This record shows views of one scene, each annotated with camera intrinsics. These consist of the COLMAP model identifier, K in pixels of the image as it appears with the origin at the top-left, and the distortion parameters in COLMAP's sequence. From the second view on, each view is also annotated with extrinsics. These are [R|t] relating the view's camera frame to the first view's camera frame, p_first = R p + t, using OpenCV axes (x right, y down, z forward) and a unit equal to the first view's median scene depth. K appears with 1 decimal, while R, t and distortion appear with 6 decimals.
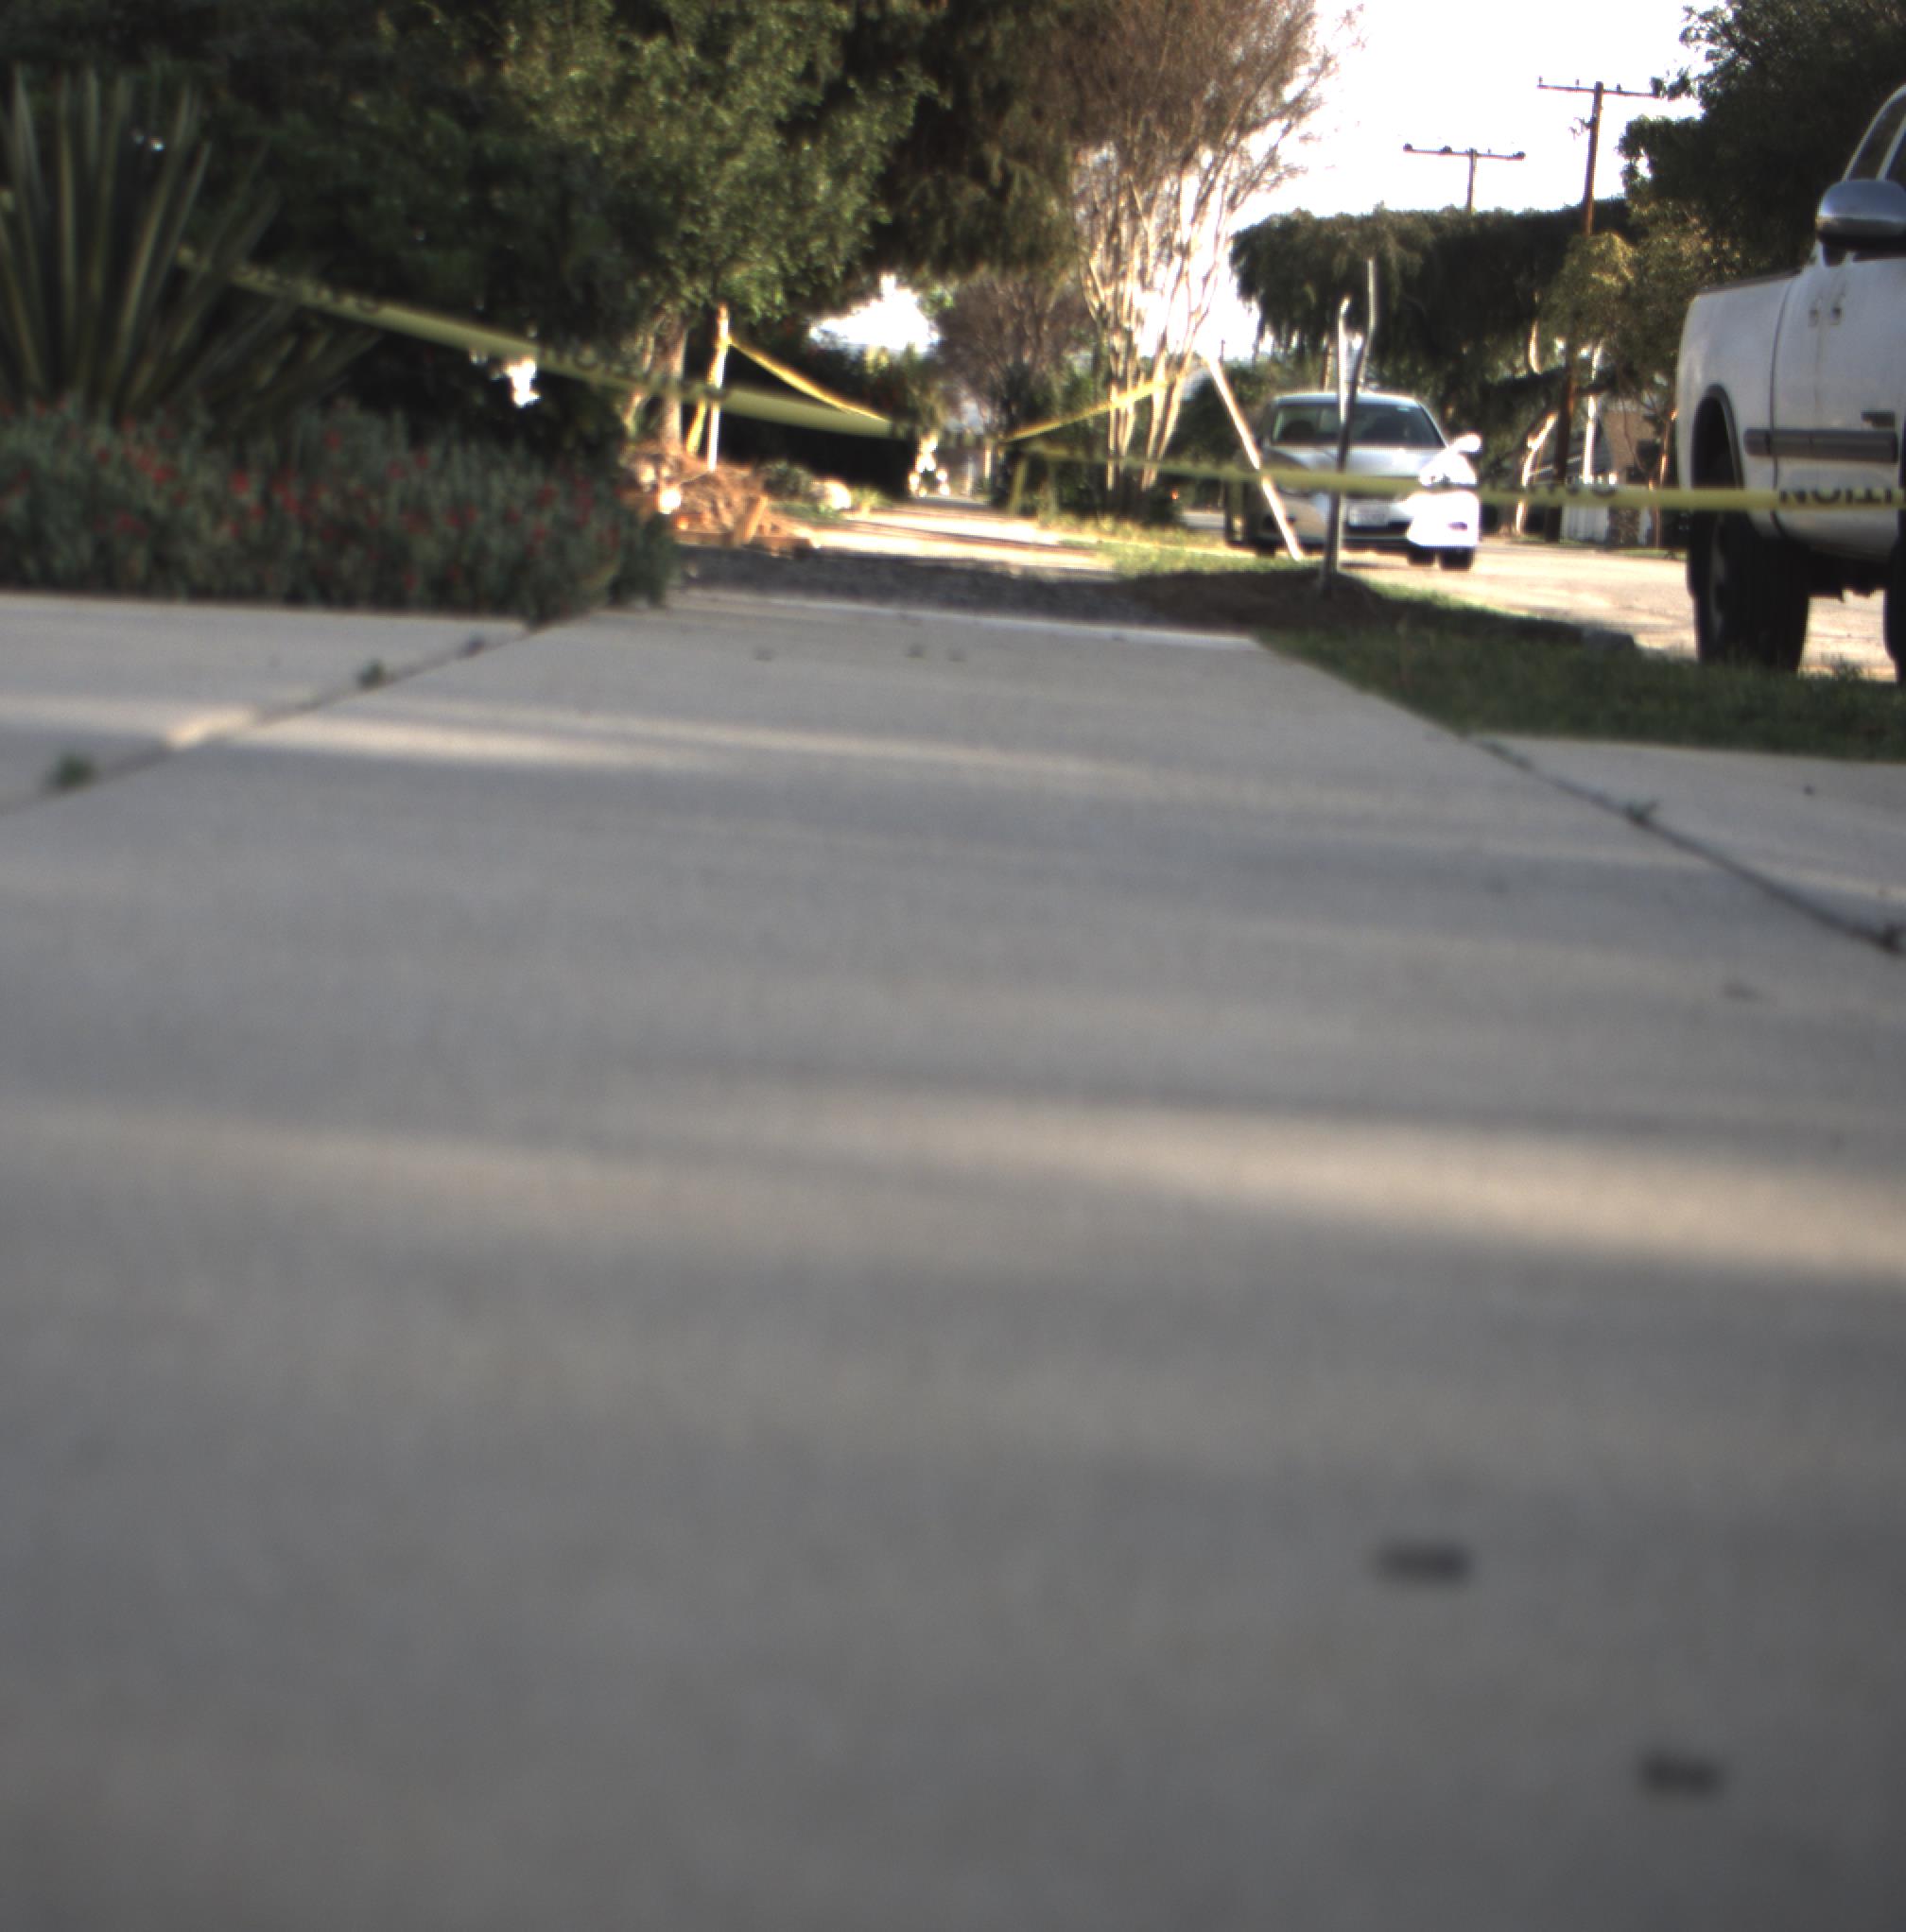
lens RADIAL K [[4266.1, 0, 719.9], [0, 4266.1, 961.4], [0, 0, 1]] dist [-0.172899, 0.781456]
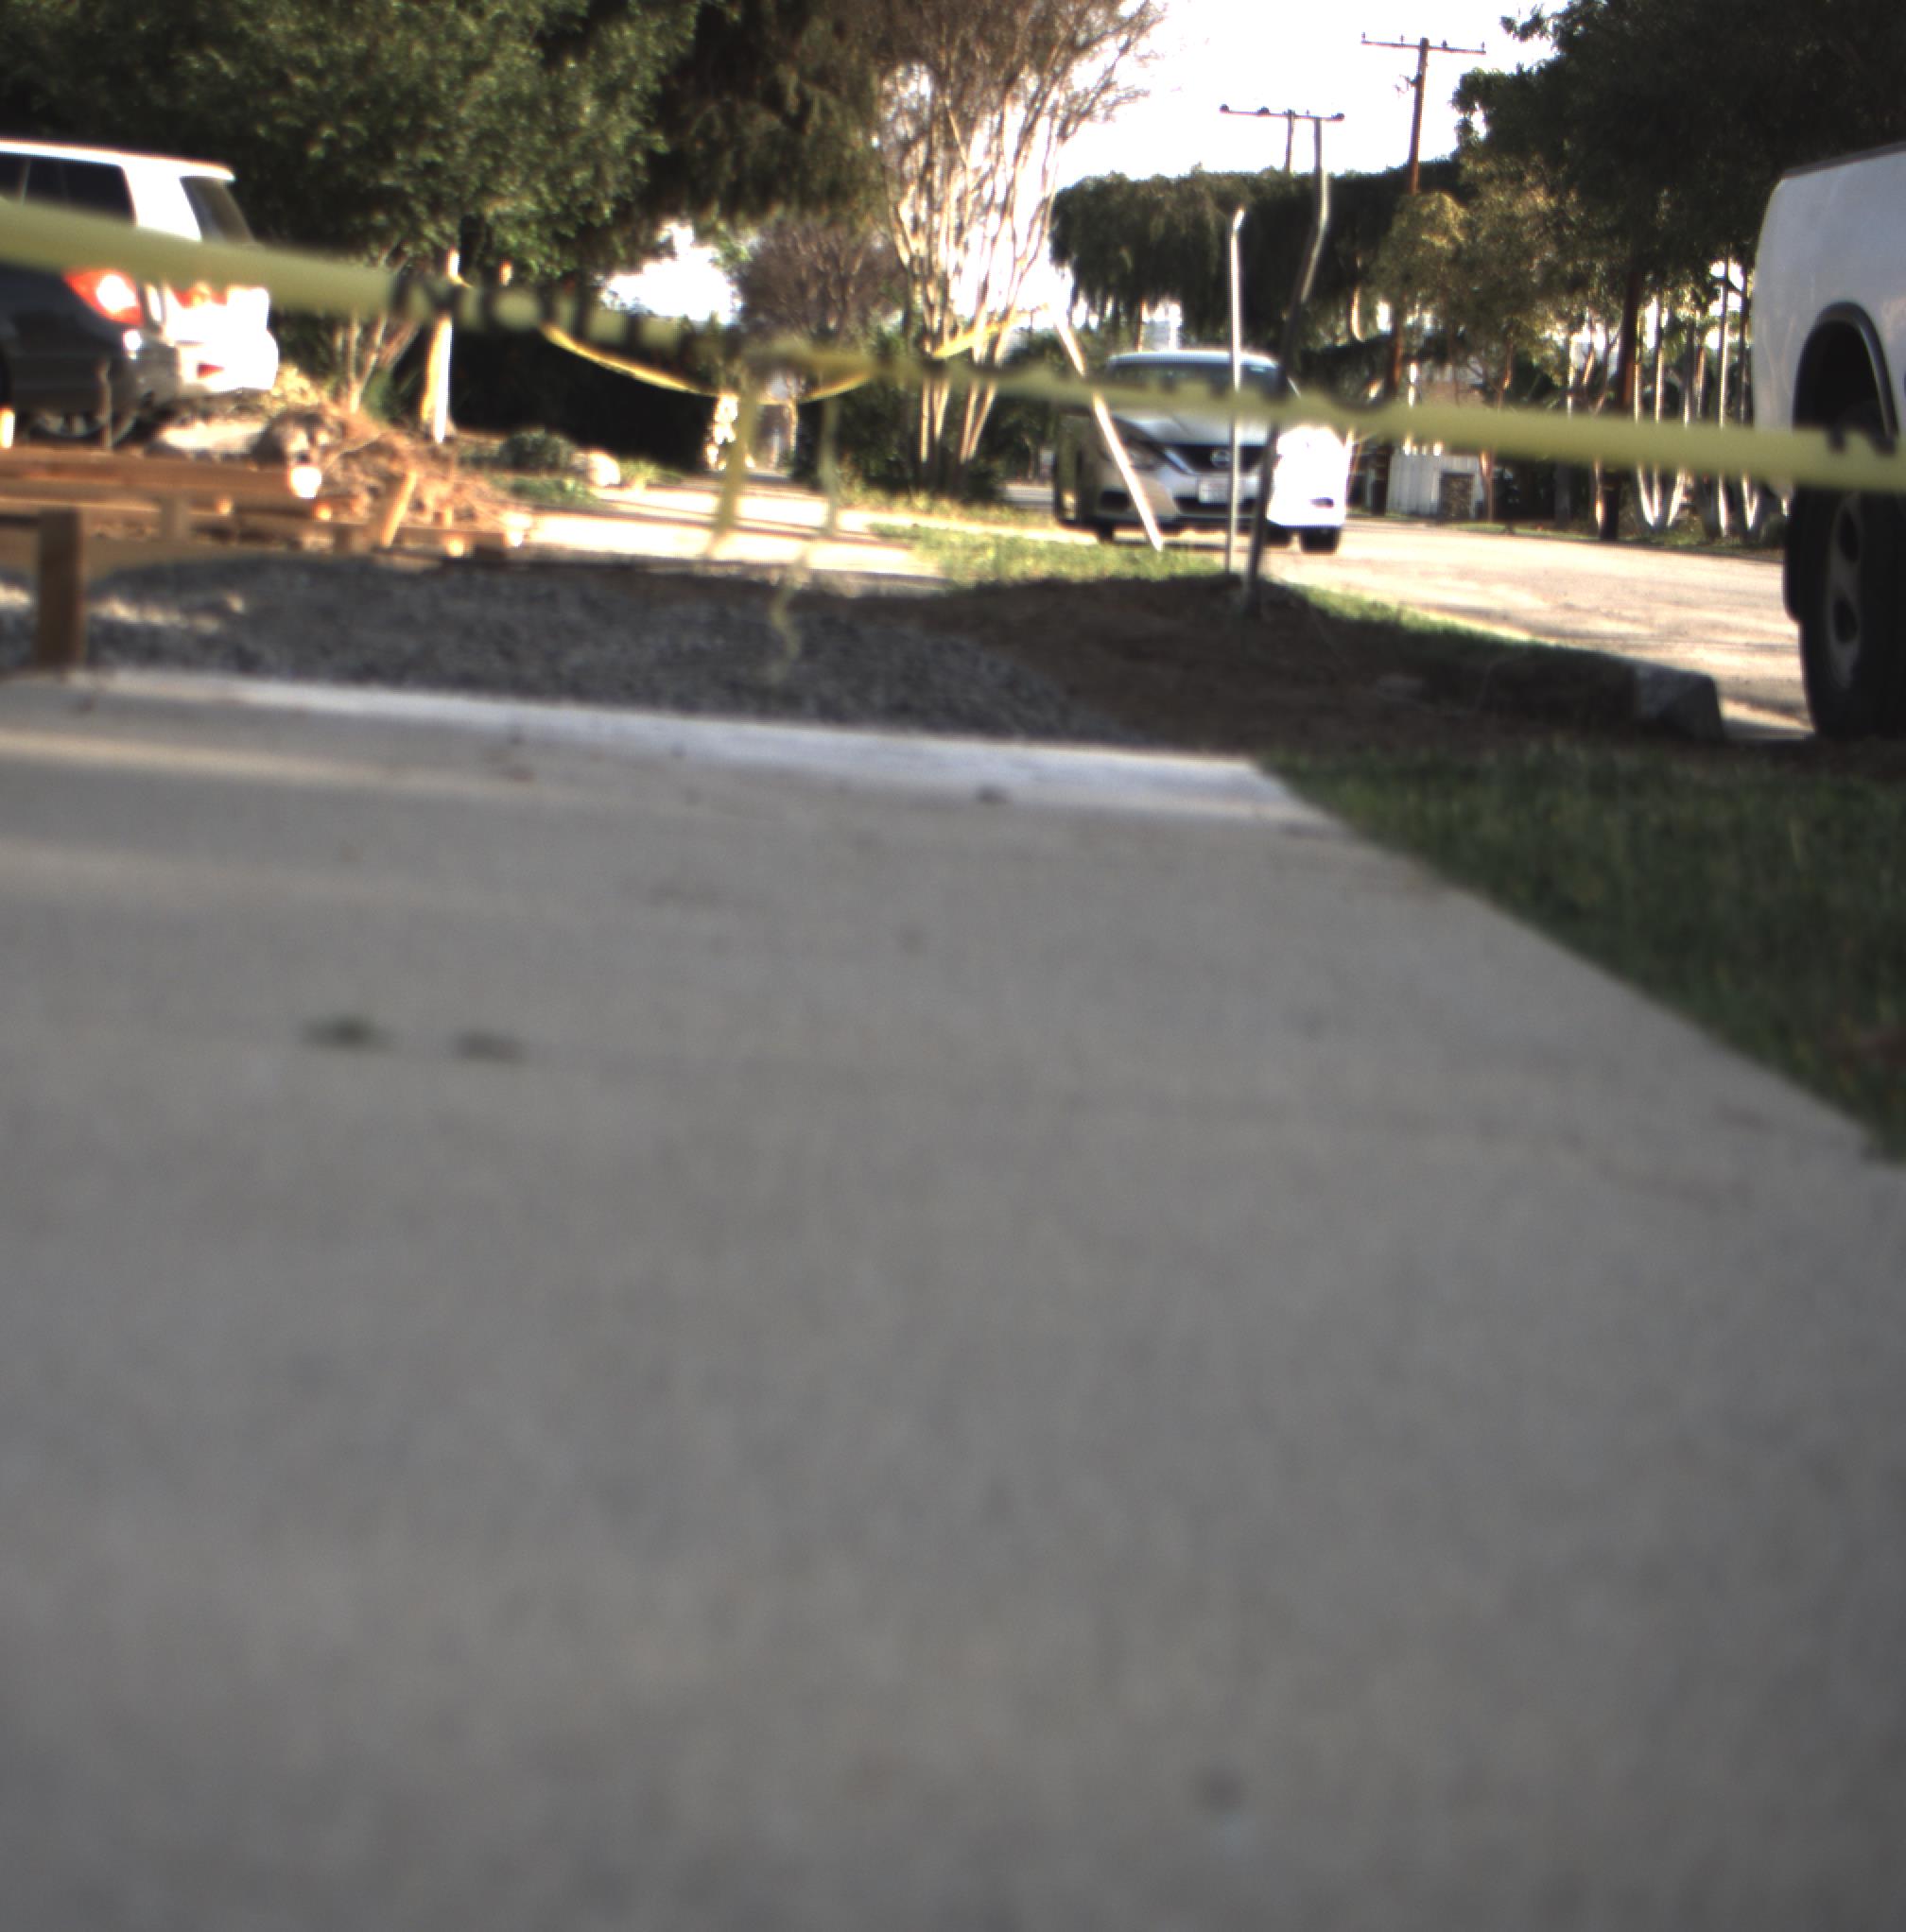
lens RADIAL K [[4266.1, 0, 719.9], [0, 4266.1, 961.4], [0, 0, 1]] dist [-0.172899, 0.781456]
pose [[0.998999, -0.006480, 0.044266, 0.010288], [0.006201, 0.999960, 0.006434, -0.013872], [-0.044306, -0.006153, 0.998999, 0.125455]]
